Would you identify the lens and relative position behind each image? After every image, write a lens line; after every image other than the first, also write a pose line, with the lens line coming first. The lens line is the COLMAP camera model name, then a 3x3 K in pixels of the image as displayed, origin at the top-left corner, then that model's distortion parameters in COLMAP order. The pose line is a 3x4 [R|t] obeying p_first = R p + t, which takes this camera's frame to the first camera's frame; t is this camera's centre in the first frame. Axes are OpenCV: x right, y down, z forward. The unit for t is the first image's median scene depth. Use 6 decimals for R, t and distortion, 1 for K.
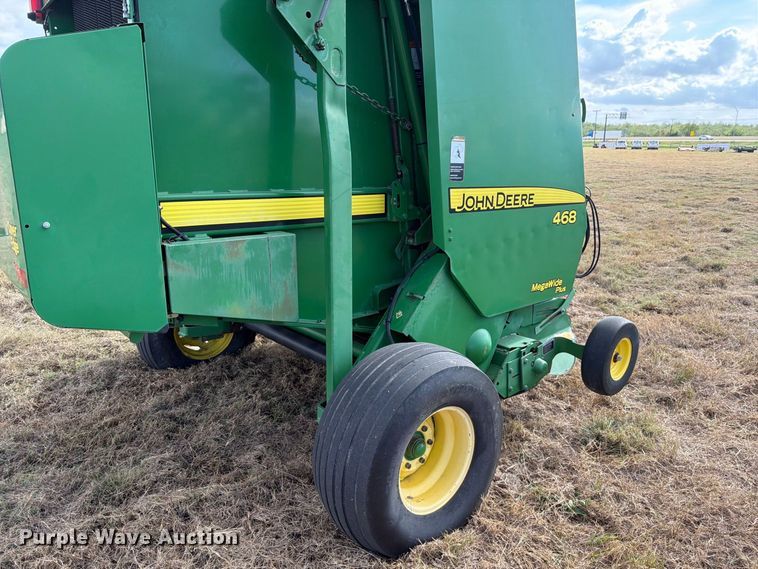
lens RADIAL K [[534.5, 0, 373.1], [0, 534.5, 281.6], [0, 0, 1]] dist [0.058803, -0.058007]
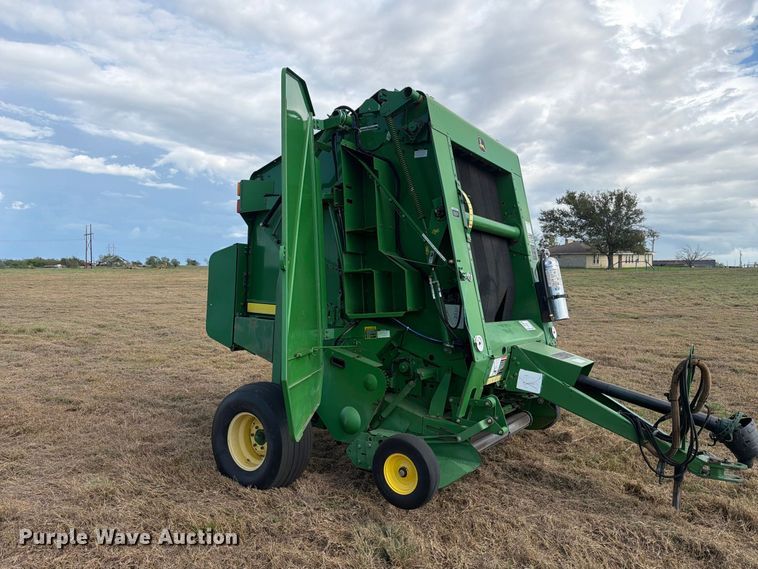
lens RADIAL K [[534.5, 0, 373.1], [0, 534.5, 281.6], [0, 0, 1]] dist [0.058803, -0.058007]
pose [[0.280160, 0.011246, -0.959887, 1.704715], [-0.252939, 0.965461, -0.062514, -0.172838], [0.926030, 0.260307, 0.273328, 0.598887]]
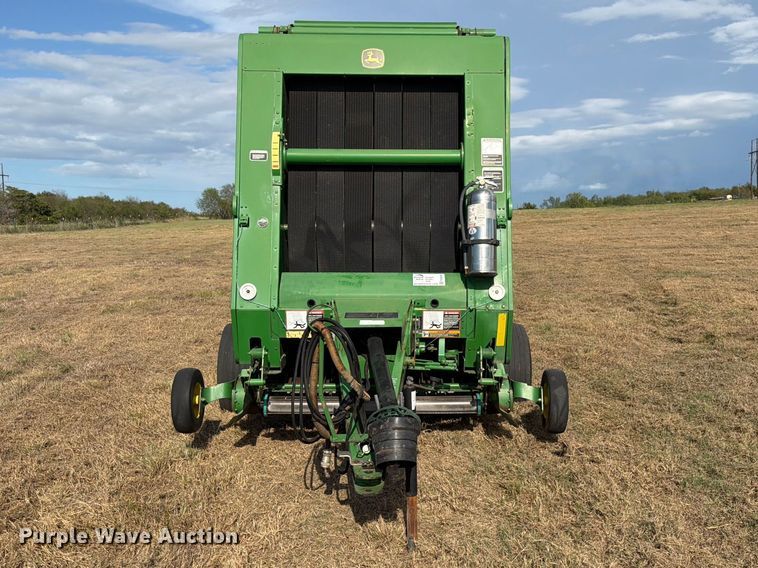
lens RADIAL K [[765.5, 0, 404.8], [0, 765.5, 284.6], [0, 0, 1]] dist [0.052644, -0.017610]
pose [[-0.625093, 0.086105, -0.775787, 1.713858], [-0.170127, 0.954973, 0.243072, -0.726161], [0.761785, 0.283925, -0.582298, 2.683929]]
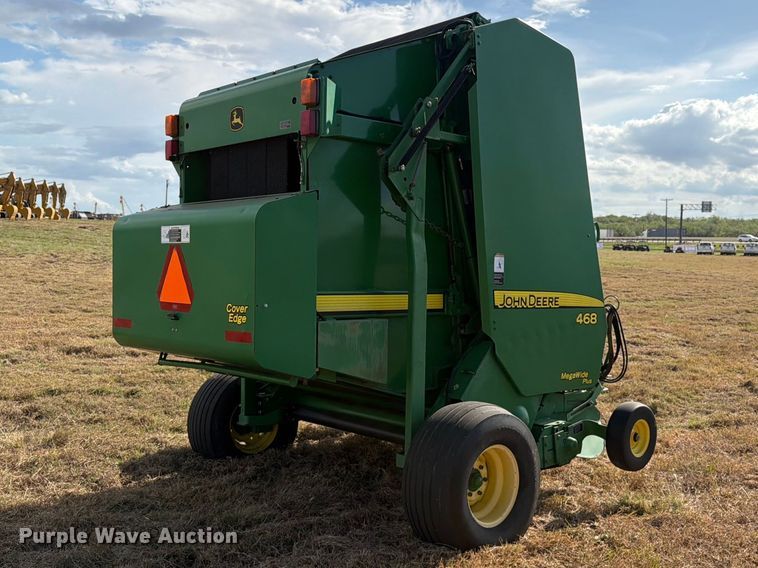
lens RADIAL K [[828.8, 0, 352.0], [0, 828.8, 284.2], [0, 0, 1]] dist [0.093756, -0.006229]
pose [[0.999729, 0.013666, 0.018872, -0.232362], [-0.009675, 0.980293, -0.197314, 0.207065], [-0.021197, 0.197077, 0.980159, -0.955148]]
